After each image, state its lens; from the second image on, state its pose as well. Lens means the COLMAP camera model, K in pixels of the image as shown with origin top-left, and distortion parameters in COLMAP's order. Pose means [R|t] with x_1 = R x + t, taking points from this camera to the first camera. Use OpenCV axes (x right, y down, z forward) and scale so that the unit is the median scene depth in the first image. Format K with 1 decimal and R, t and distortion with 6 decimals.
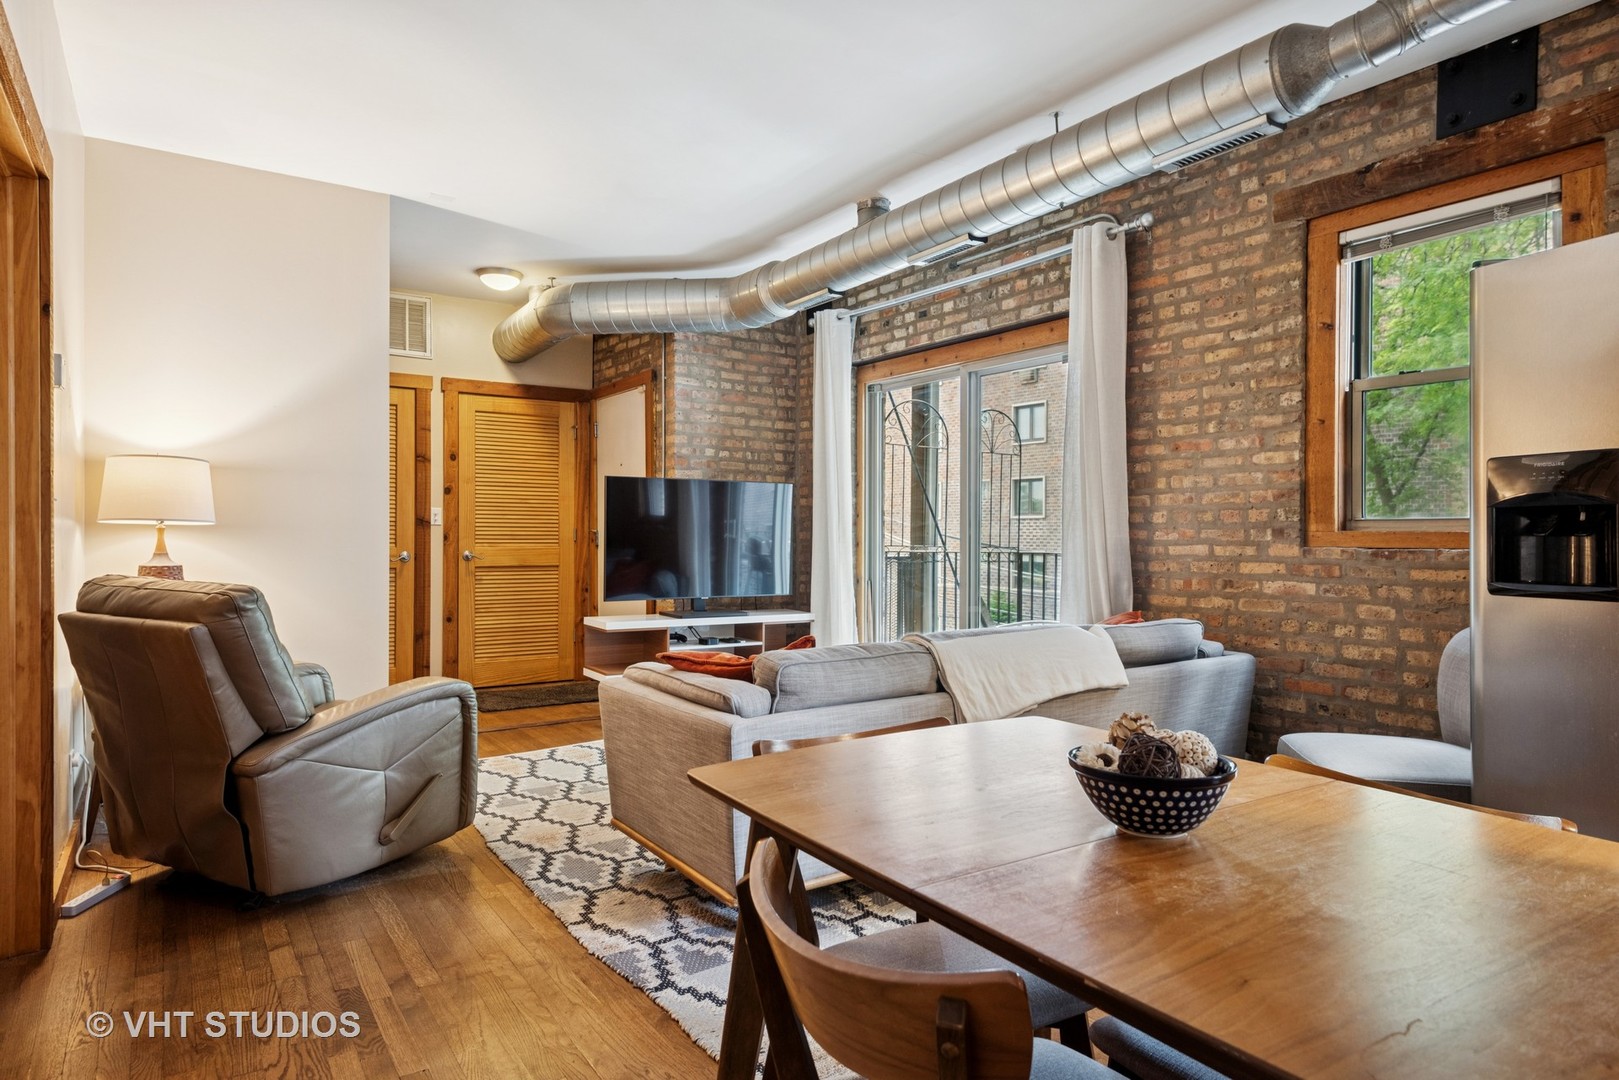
lens RADIAL K [[942.2, 0, 809.5], [0, 942.2, 540.0], [0, 0, 1]] dist [0.005515, -0.000396]
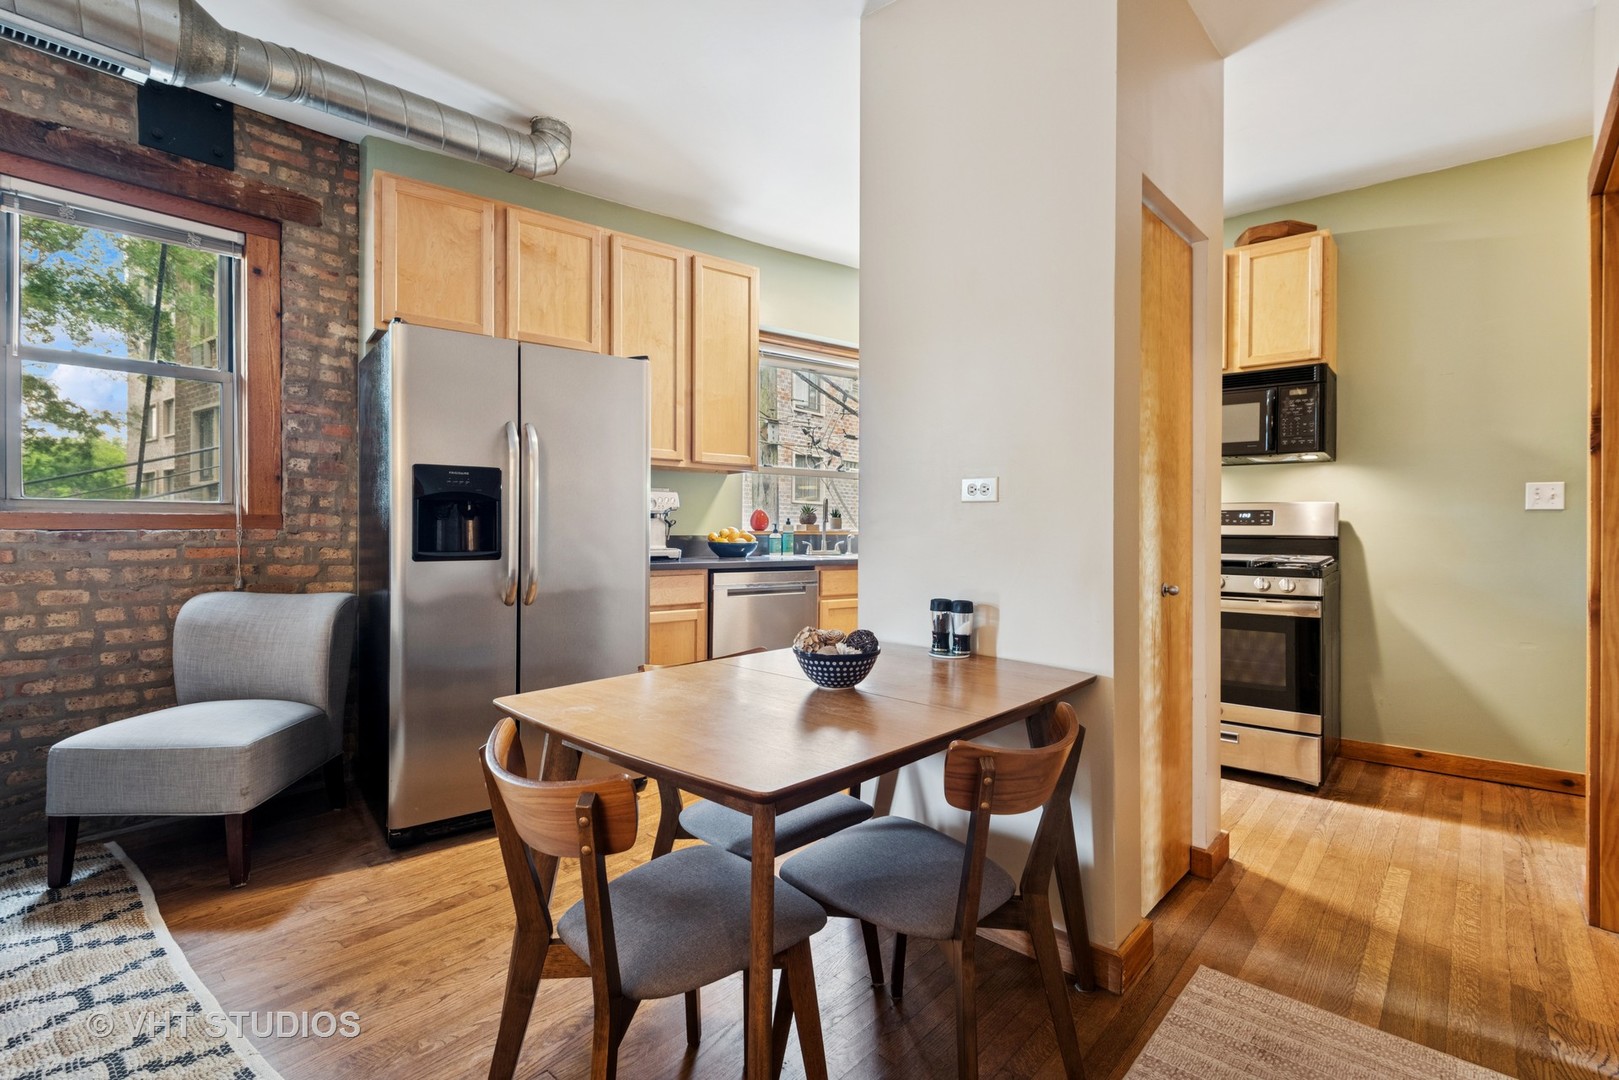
lens RADIAL K [[766.7, 0, 813.0], [0, 766.7, 527.0], [0, 0, 1]] dist [-0.001576, -0.000469]
pose [[-0.276917, -0.004601, 0.960883, -0.318015], [-0.000994, 0.999989, 0.004502, 0.001294], [-0.960893, 0.000292, -0.276919, 0.439926]]
